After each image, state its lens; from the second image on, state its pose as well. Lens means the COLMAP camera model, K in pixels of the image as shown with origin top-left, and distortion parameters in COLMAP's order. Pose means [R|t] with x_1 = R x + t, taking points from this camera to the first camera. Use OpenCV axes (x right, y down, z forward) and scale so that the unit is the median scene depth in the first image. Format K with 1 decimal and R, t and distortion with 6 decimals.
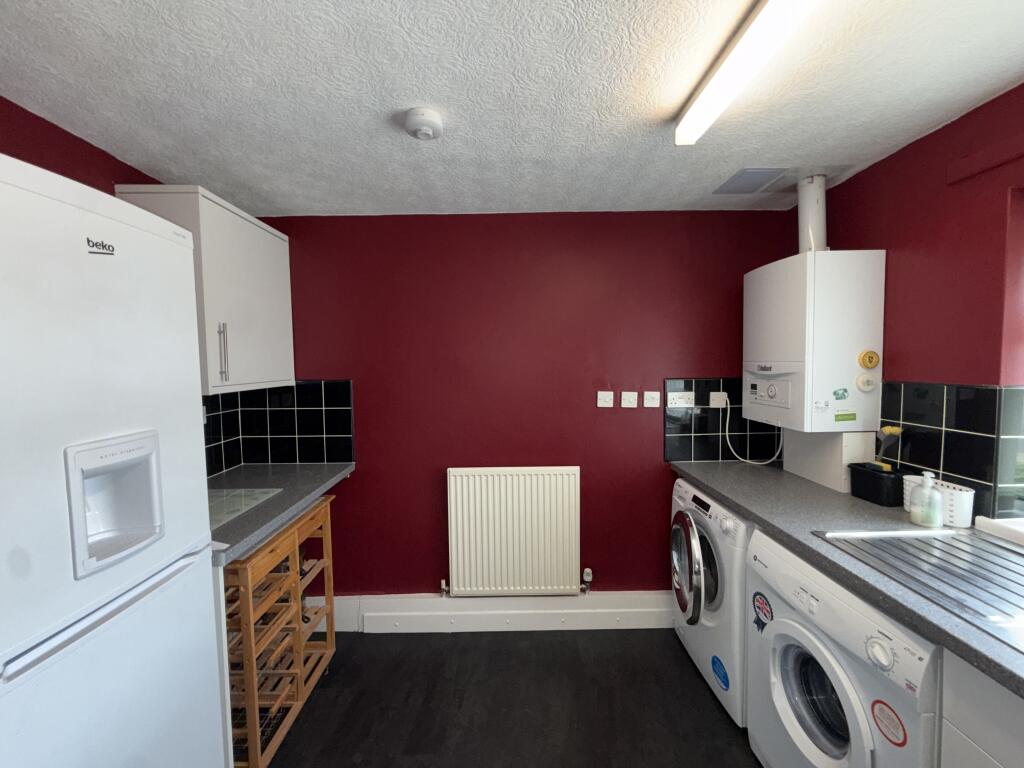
lens RADIAL K [[404.6, 0, 512.0], [0, 404.6, 384.0], [0, 0, 1]] dist [-0.000859, 0.000112]
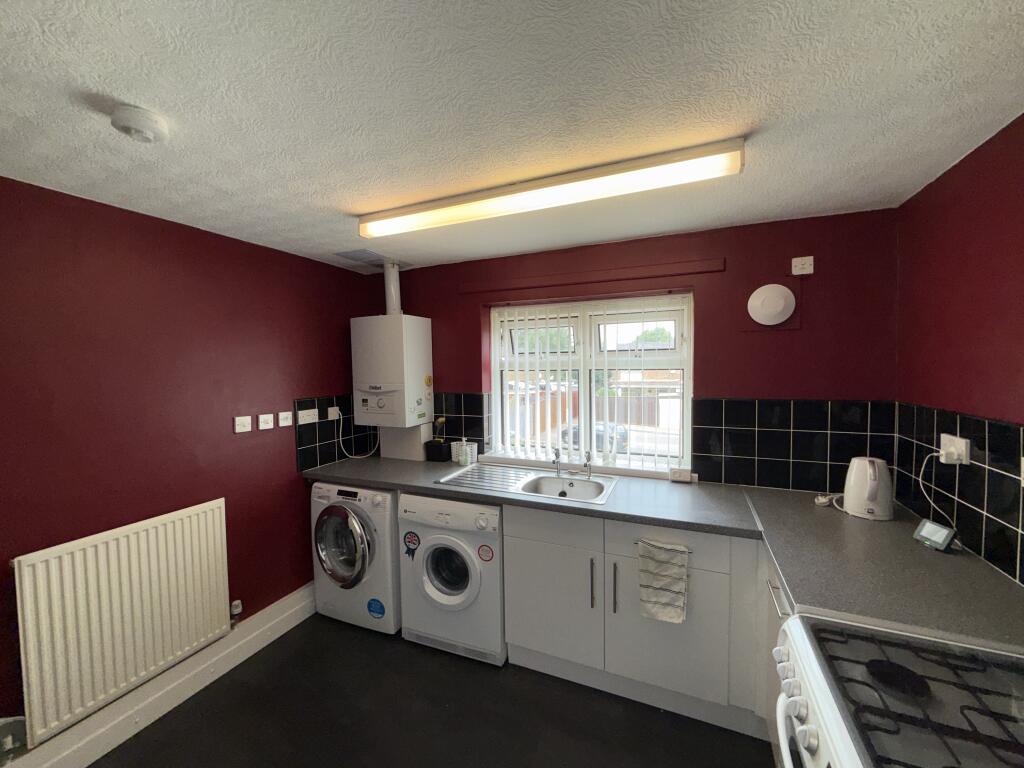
lens RADIAL K [[404.6, 0, 512.0], [0, 404.6, 384.0], [0, 0, 1]] dist [-0.000859, 0.000112]
pose [[0.405728, -0.036362, 0.913270, -0.523021], [0.058485, 0.998193, 0.013761, -0.046510], [-0.912121, 0.047830, 0.407122, -0.027585]]
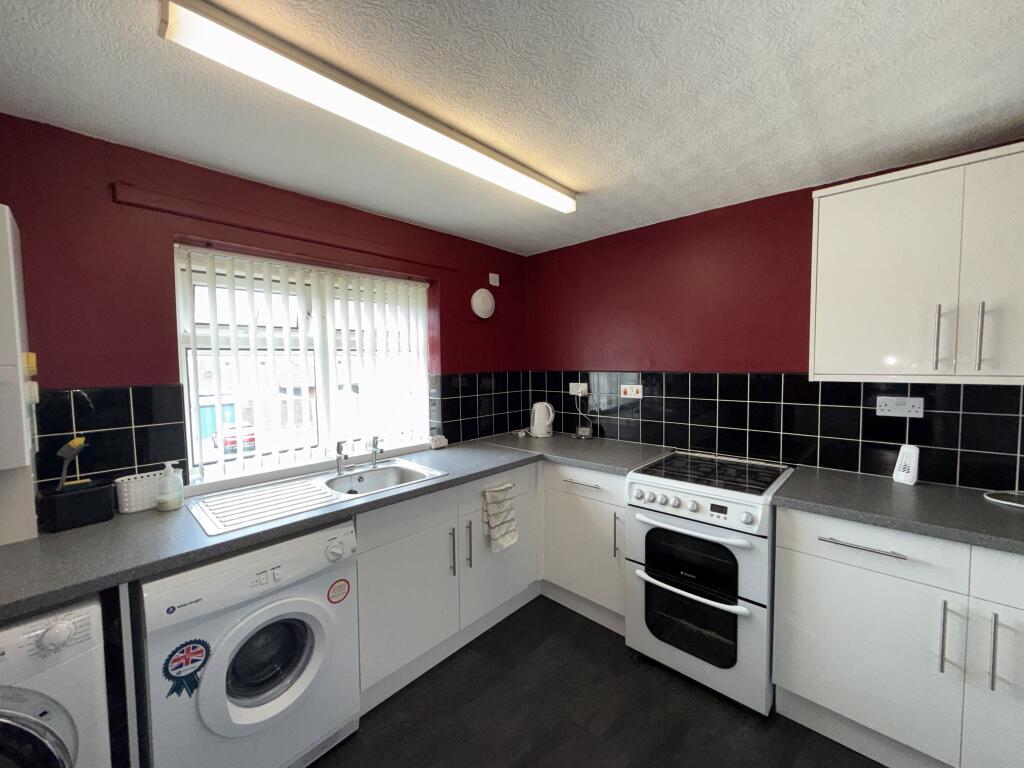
lens RADIAL K [[413.0, 0, 512.0], [0, 413.0, 384.0], [0, 0, 1]] dist [0.000658, 0.000056]
pose [[-0.730927, -0.018051, 0.682217, -0.352248], [0.057231, 0.994508, 0.087632, -0.034847], [-0.680052, 0.103096, -0.725879, 0.891385]]
